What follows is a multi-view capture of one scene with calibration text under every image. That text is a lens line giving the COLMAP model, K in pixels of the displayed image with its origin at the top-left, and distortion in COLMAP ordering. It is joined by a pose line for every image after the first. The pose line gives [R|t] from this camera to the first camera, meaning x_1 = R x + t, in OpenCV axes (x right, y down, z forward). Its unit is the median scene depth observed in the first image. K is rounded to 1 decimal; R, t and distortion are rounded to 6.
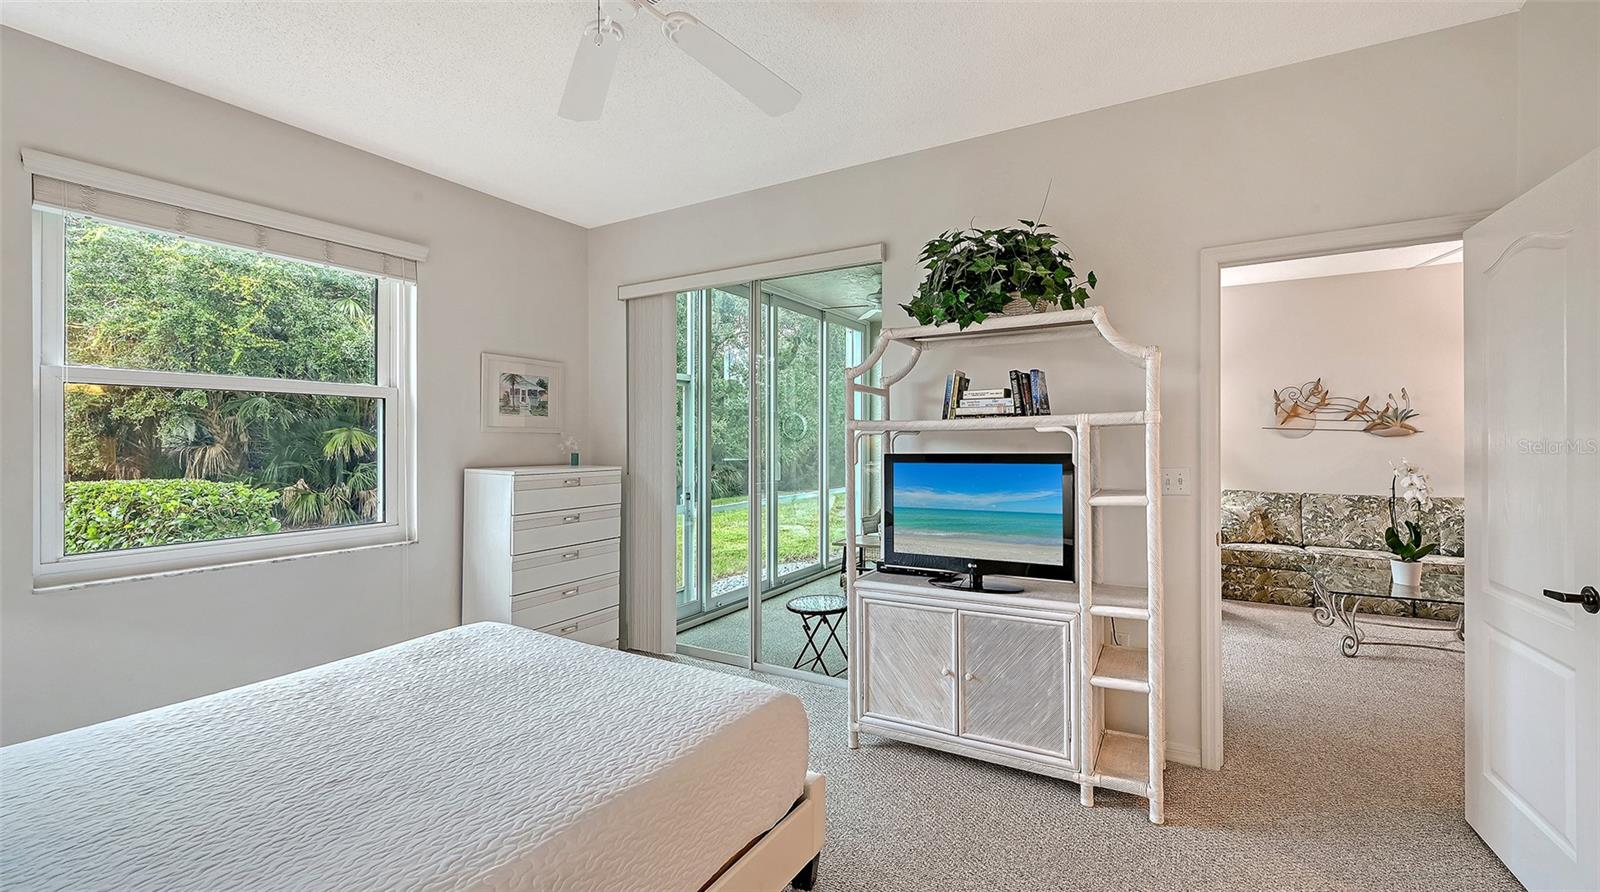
lens RADIAL K [[637.4, 0, 808.7], [0, 637.4, 442.4], [0, 0, 1]] dist [0.000121, 0.000501]
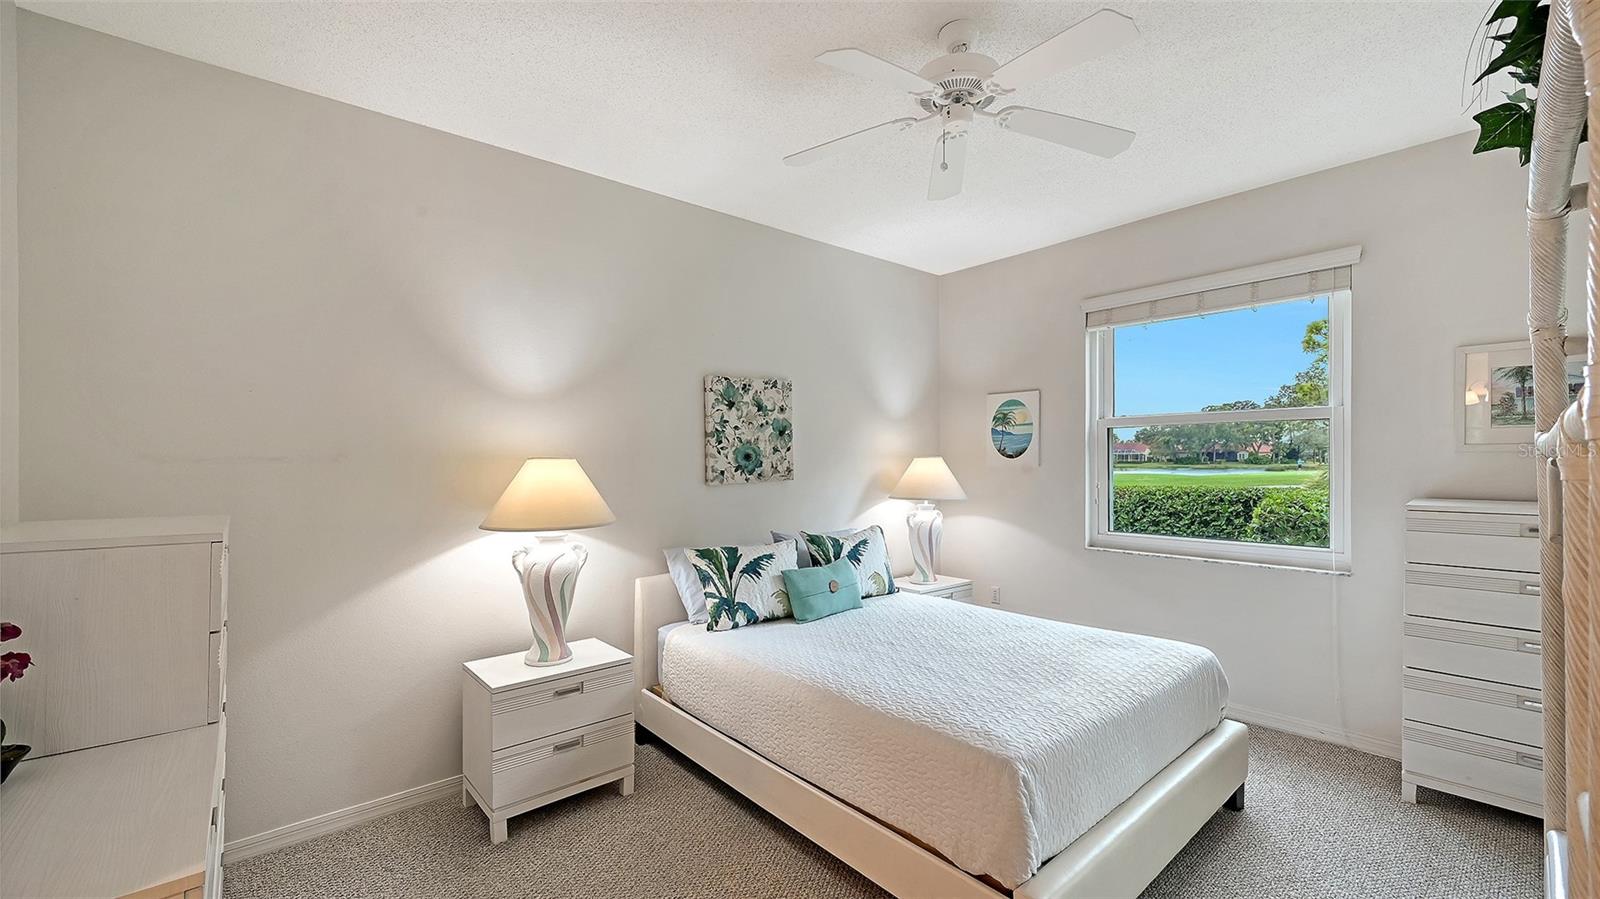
lens RADIAL K [[648.4, 0, 816.1], [0, 648.4, 450.9], [0, 0, 1]] dist [0.000743, 0.000192]
pose [[-0.285543, -0.005879, -0.958348, 0.299475], [0.007842, 0.999933, -0.008471, -0.011129], [0.958334, -0.009934, -0.285478, 0.328802]]
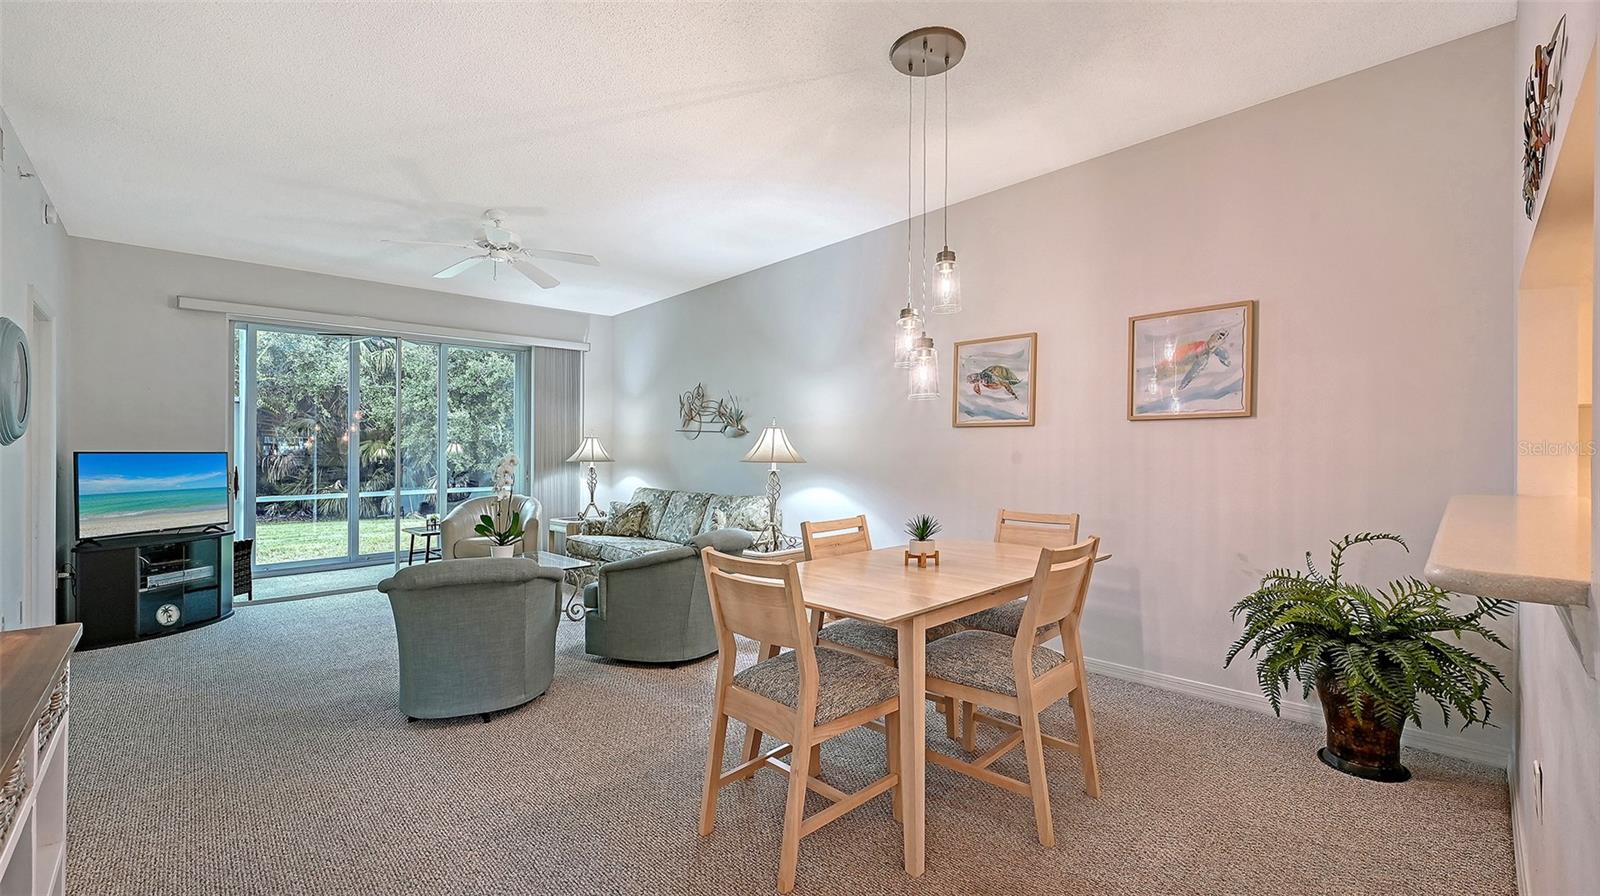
lens RADIAL K [[639.1, 0, 797.0], [0, 639.1, 436.5], [0, 0, 1]] dist [-0.000623, 0.000084]
pose [[0.963642, -0.012078, -0.266923, 1.262716], [0.006098, 0.999712, -0.023222, 0.014515], [0.267127, 0.020750, 0.963438, 0.022683]]
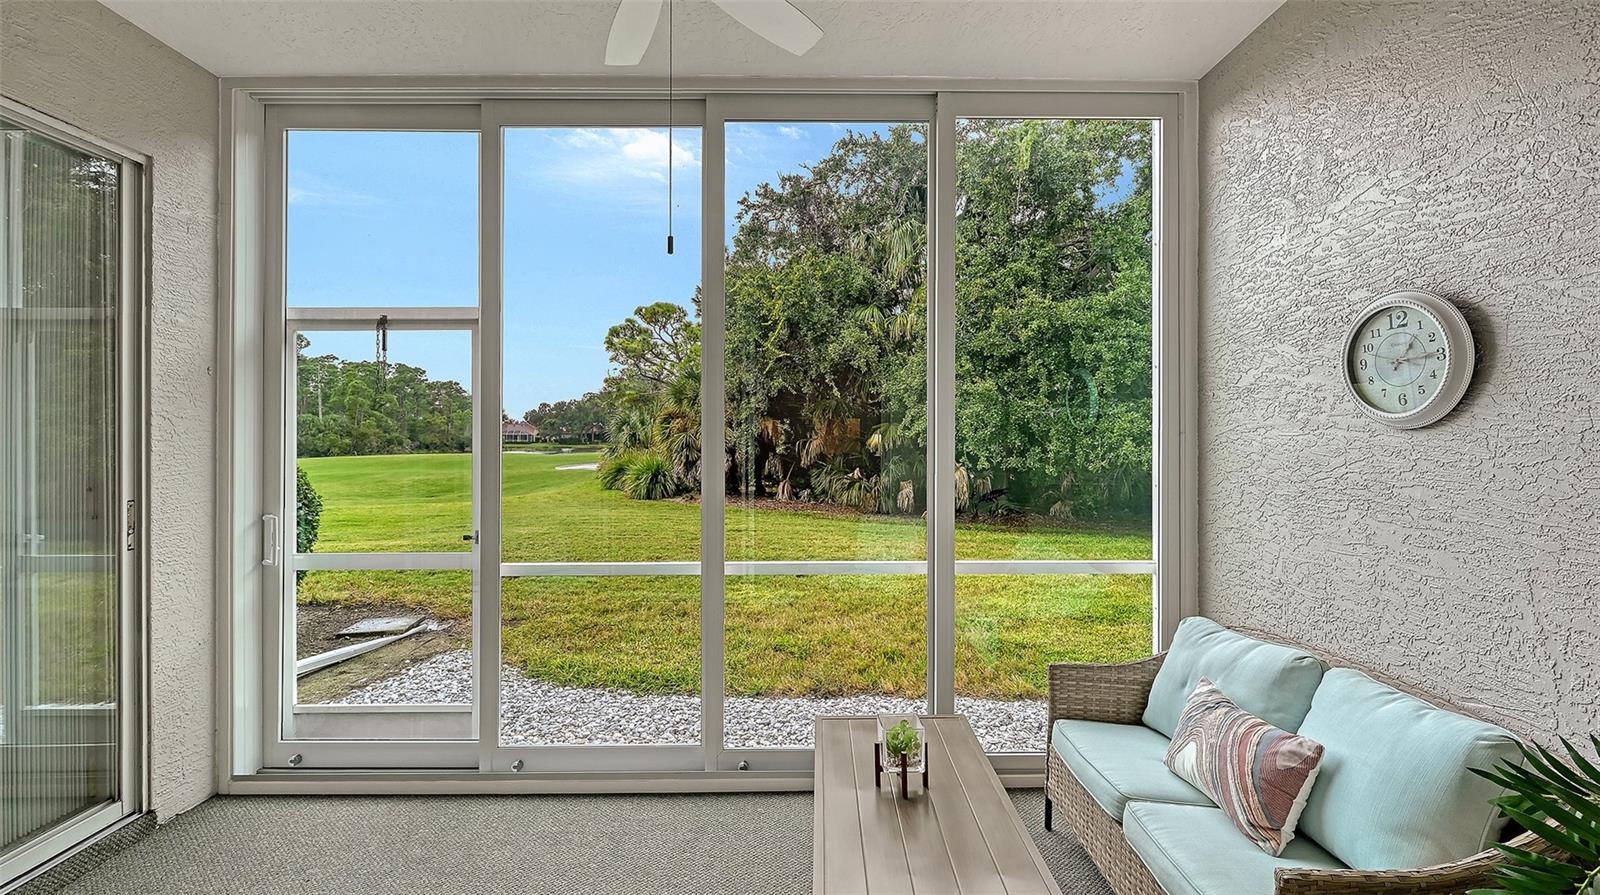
lens RADIAL K [[636.4, 0, 801.3], [0, 636.4, 442.1], [0, 0, 1]] dist [0.000738, 0.000192]
pose [[0.514767, 0.009679, -0.857275, 0.391474], [-0.003441, 0.999952, 0.009224, -0.000881], [0.857323, -0.001798, 0.514776, 0.931720]]
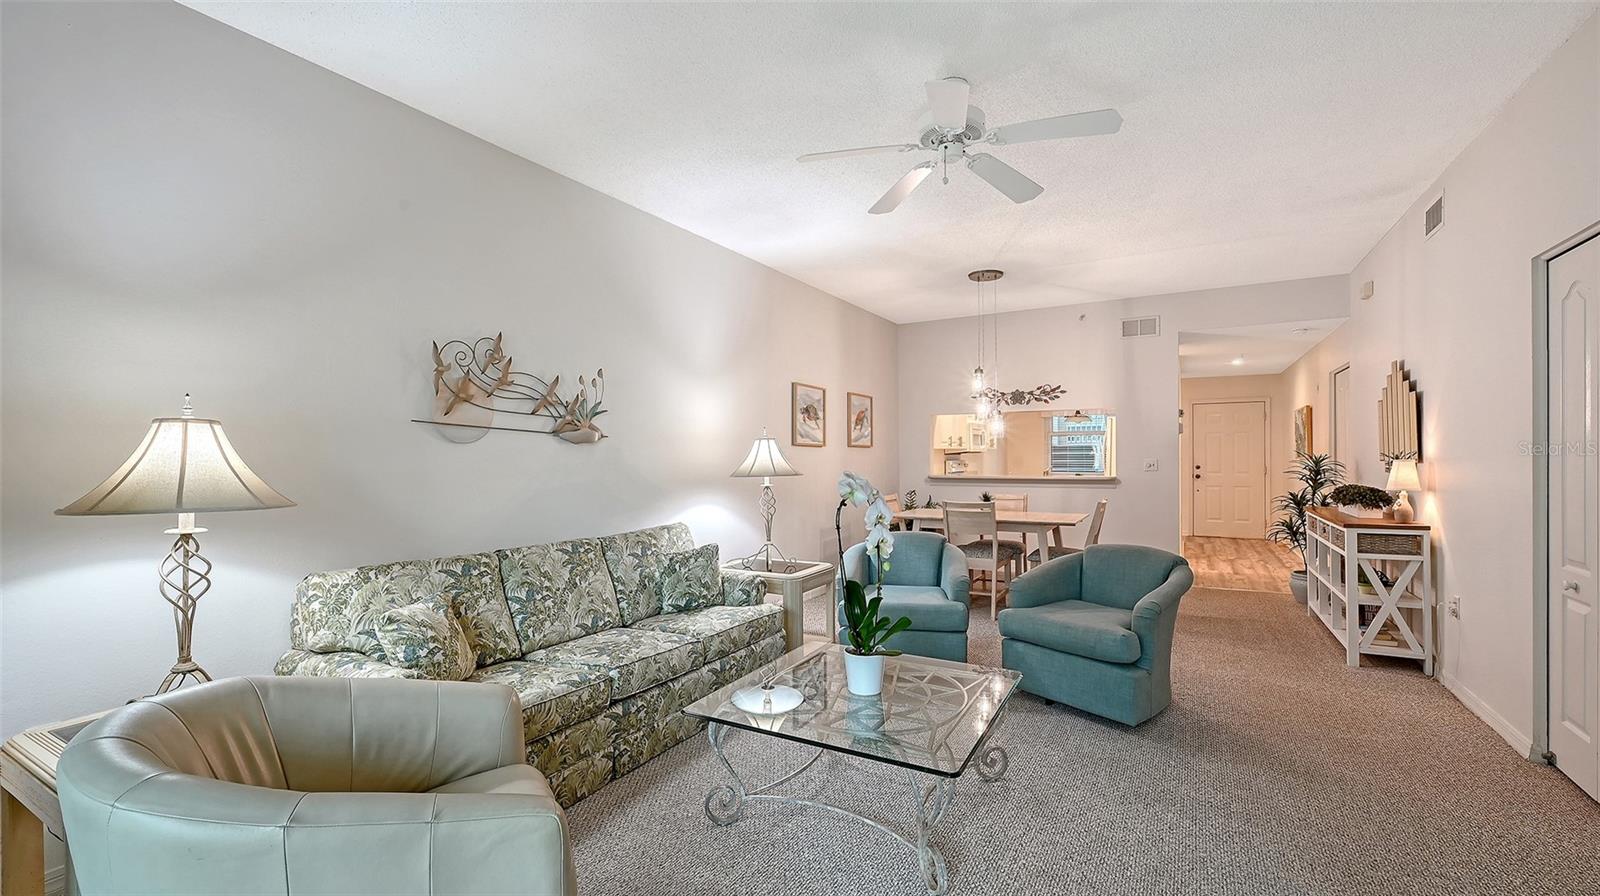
lens RADIAL K [[658.7, 0, 808.1], [0, 658.7, 455.0], [0, 0, 1]] dist [0.000192, -0.000069]
pose [[-0.013648, 0.003890, 0.999899, 0.243388], [0.007438, 0.999965, -0.003789, 0.006670], [-0.999879, 0.007386, -0.013677, 0.761457]]
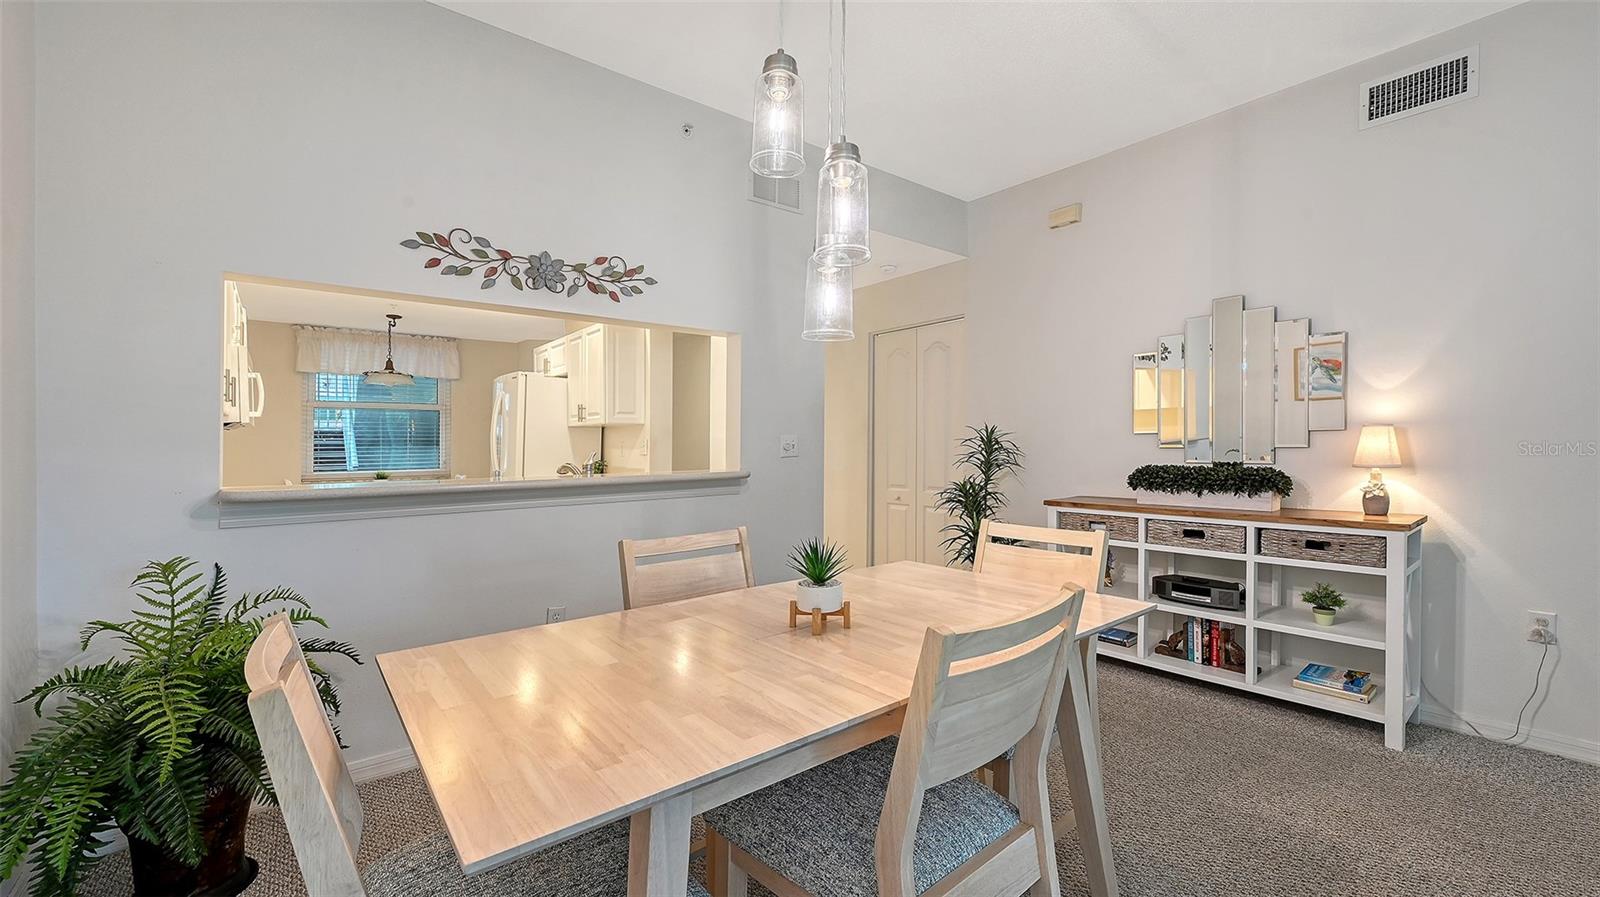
lens RADIAL K [[660.0, 0, 771.8], [0, 660.0, 455.6], [0, 0, 1]] dist [-0.000006, -0.000007]
pose [[-0.929650, 0.007576, 0.368366, 1.164483], [0.014356, 0.999774, 0.015668, 0.023175], [-0.368164, 0.019854, -0.929549, 0.735384]]
